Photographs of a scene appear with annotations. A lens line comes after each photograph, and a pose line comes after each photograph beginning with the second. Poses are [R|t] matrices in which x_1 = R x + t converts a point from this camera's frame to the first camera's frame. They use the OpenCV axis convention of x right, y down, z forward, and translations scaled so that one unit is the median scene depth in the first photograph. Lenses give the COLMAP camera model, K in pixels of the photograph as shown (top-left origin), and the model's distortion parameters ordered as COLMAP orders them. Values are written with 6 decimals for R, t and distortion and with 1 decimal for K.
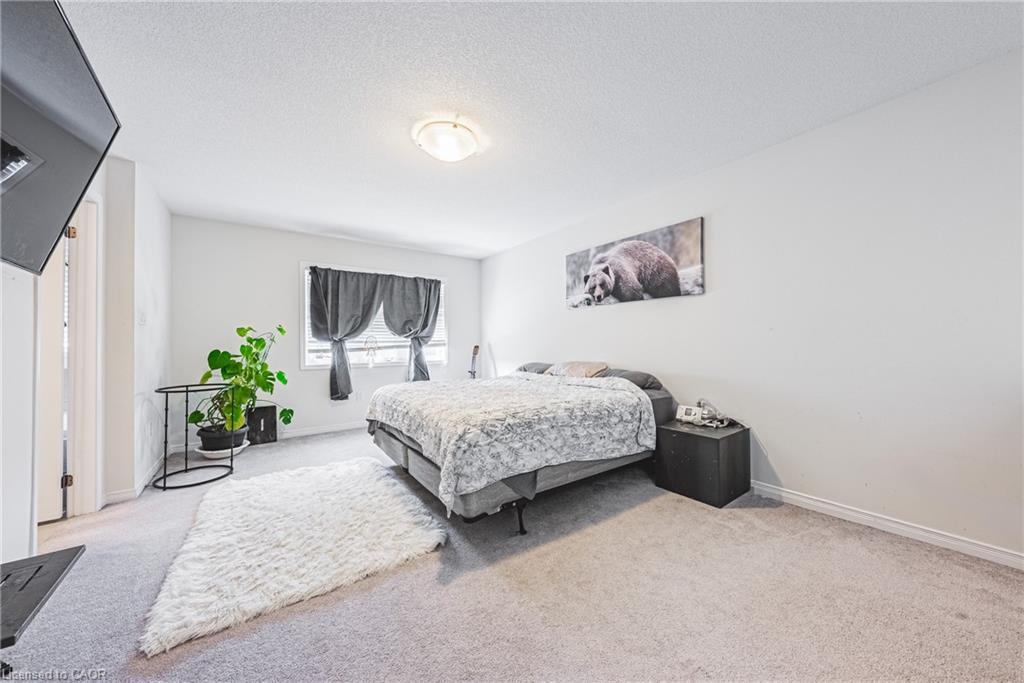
lens RADIAL K [[359.2, 0, 514.7], [0, 359.2, 341.1], [0, 0, 1]] dist [-0.000367, 0.000011]
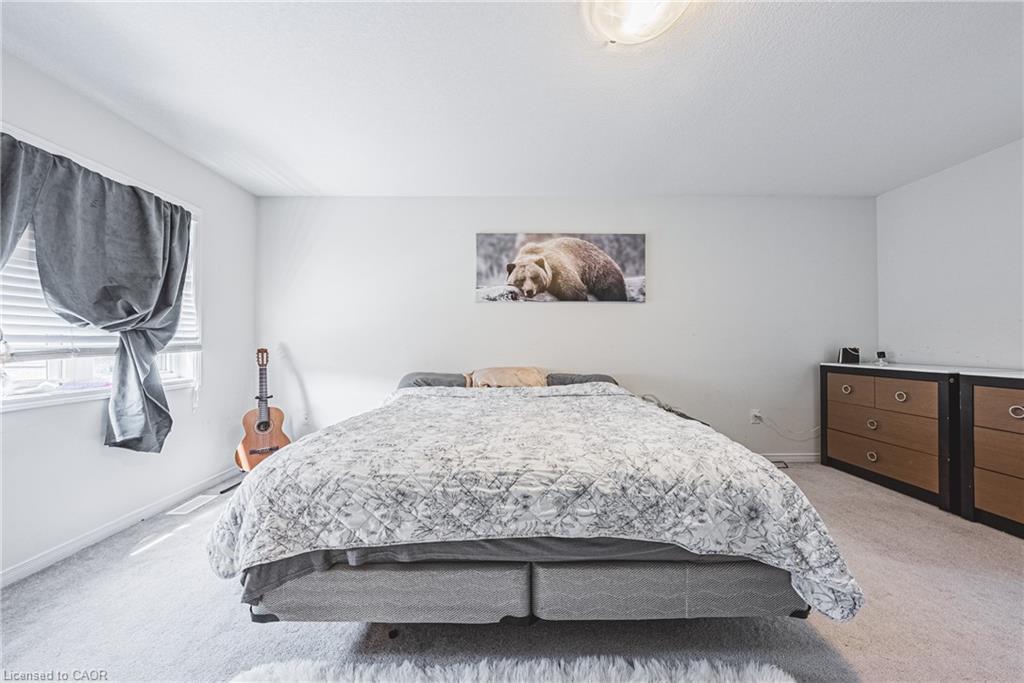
lens RADIAL K [[359.2, 0, 514.4], [0, 359.2, 339.4], [0, 0, 1]] dist [-0.000367, 0.000011]
pose [[0.570582, 0.018904, 0.821023, -0.493245], [-0.006580, 0.999808, -0.018448, 0.007725], [-0.821214, 0.005124, 0.570597, 0.535390]]
